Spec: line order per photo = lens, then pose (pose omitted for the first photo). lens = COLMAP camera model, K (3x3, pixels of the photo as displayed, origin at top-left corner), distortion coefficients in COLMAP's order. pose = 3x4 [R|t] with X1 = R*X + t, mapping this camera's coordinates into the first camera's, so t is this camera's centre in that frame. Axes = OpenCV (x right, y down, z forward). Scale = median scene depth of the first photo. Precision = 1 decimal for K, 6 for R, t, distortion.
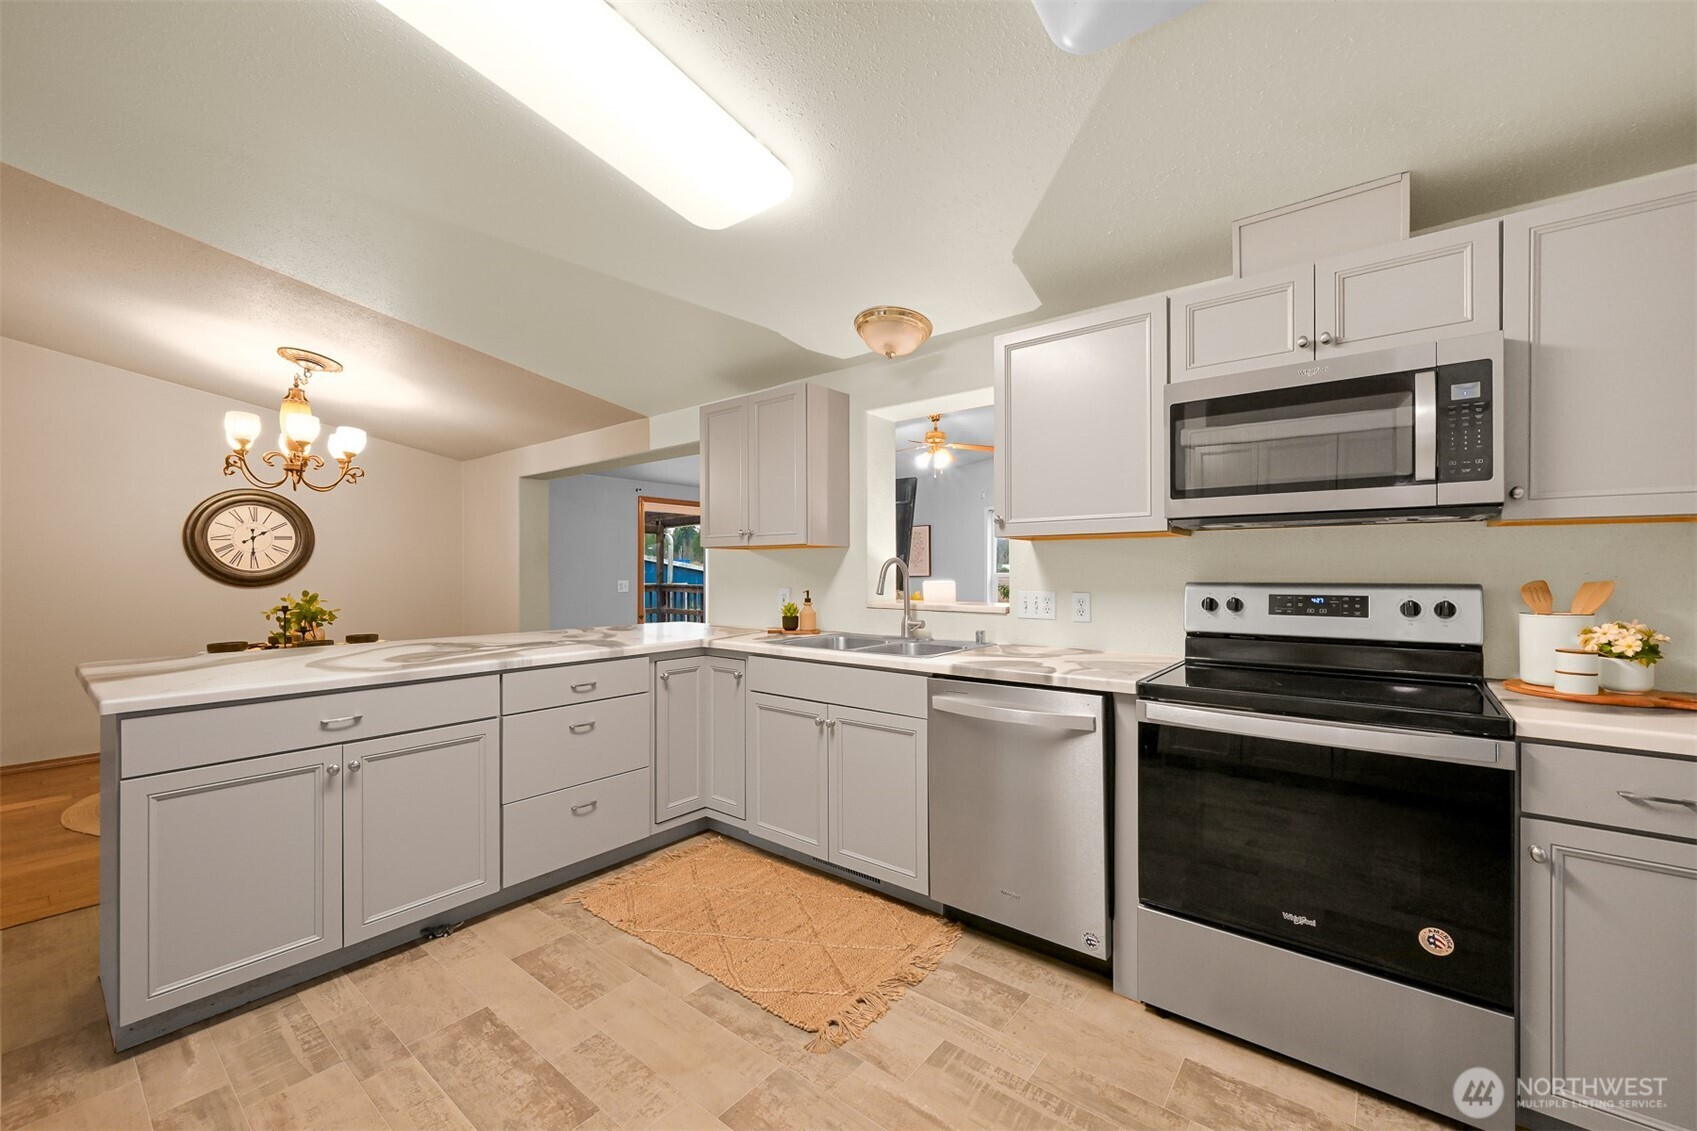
lens RADIAL K [[671.2, 0, 872.0], [0, 671.2, 570.6], [0, 0, 1]] dist [0.002222, -0.000533]
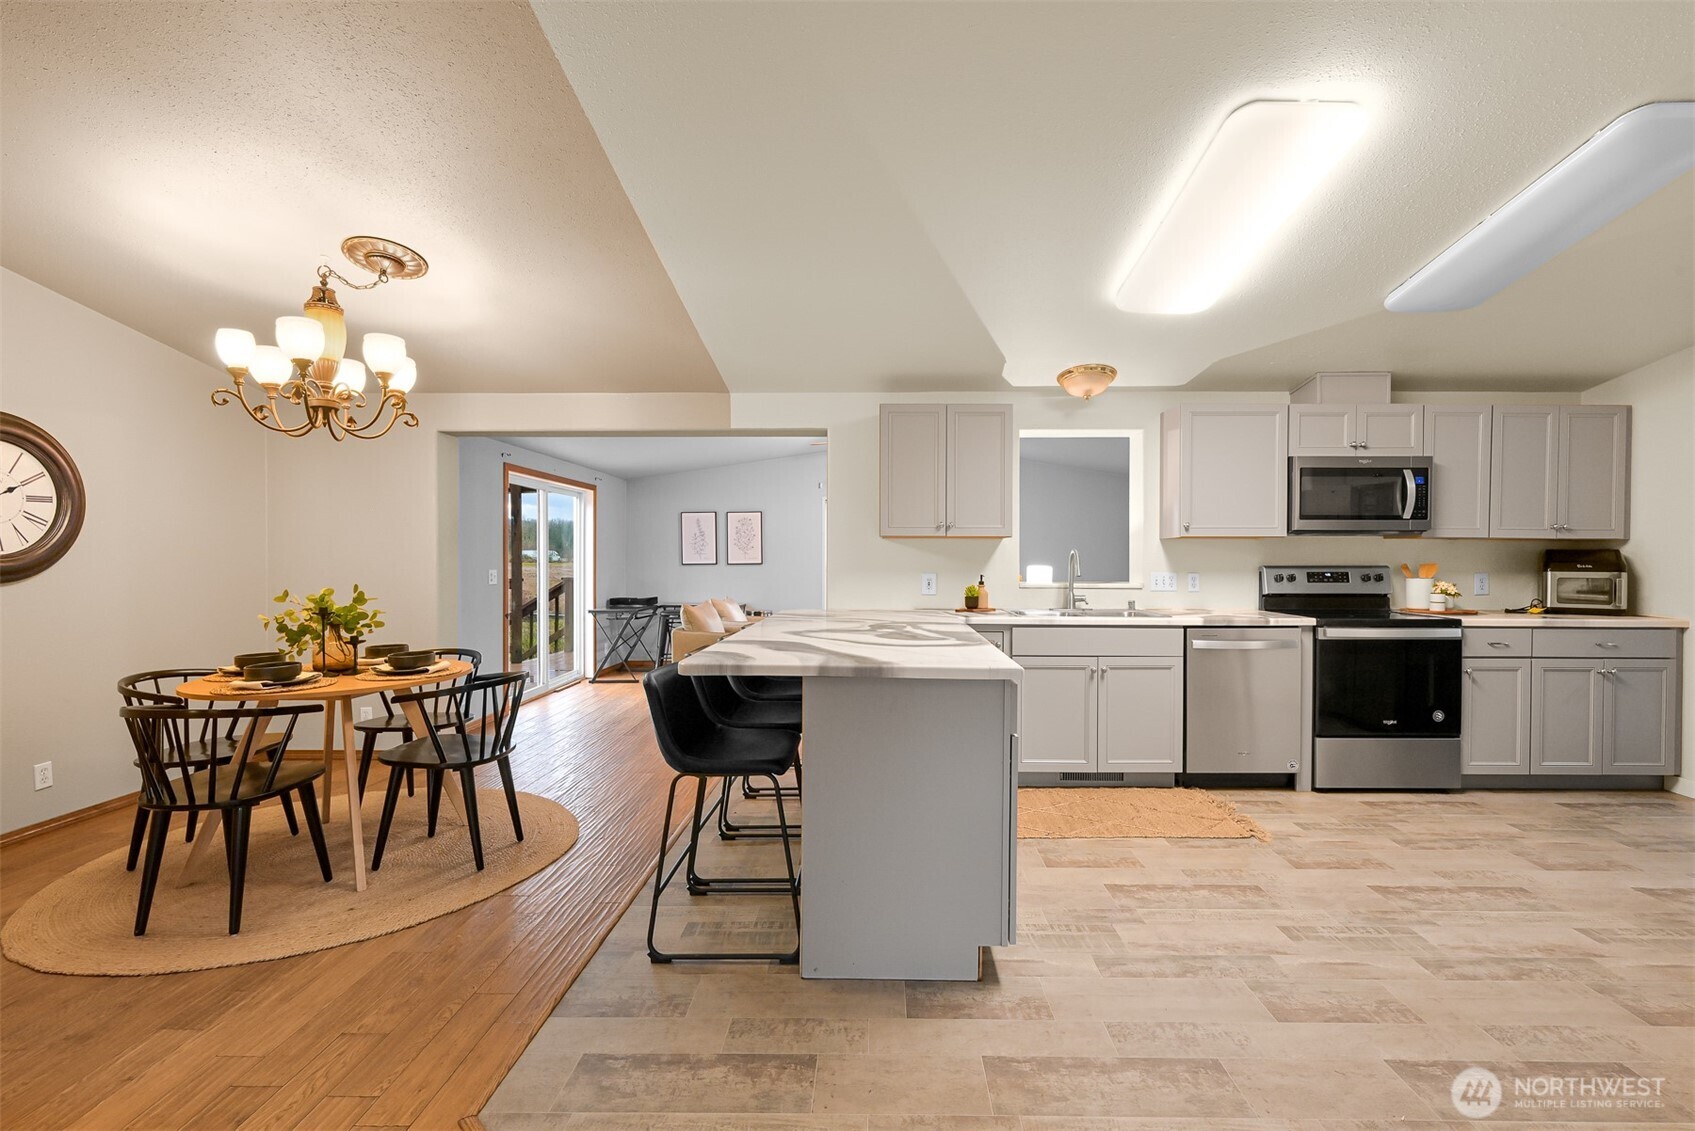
lens RADIAL K [[757.2, 0, 878.1], [0, 757.2, 567.8], [0, 0, 1]] dist [-0.000257, -0.000750]
pose [[0.786788, -0.004679, 0.617206, -1.668771], [-0.002548, 0.999938, 0.010829, 0.004585], [-0.617218, -0.010093, 0.786727, 0.088854]]
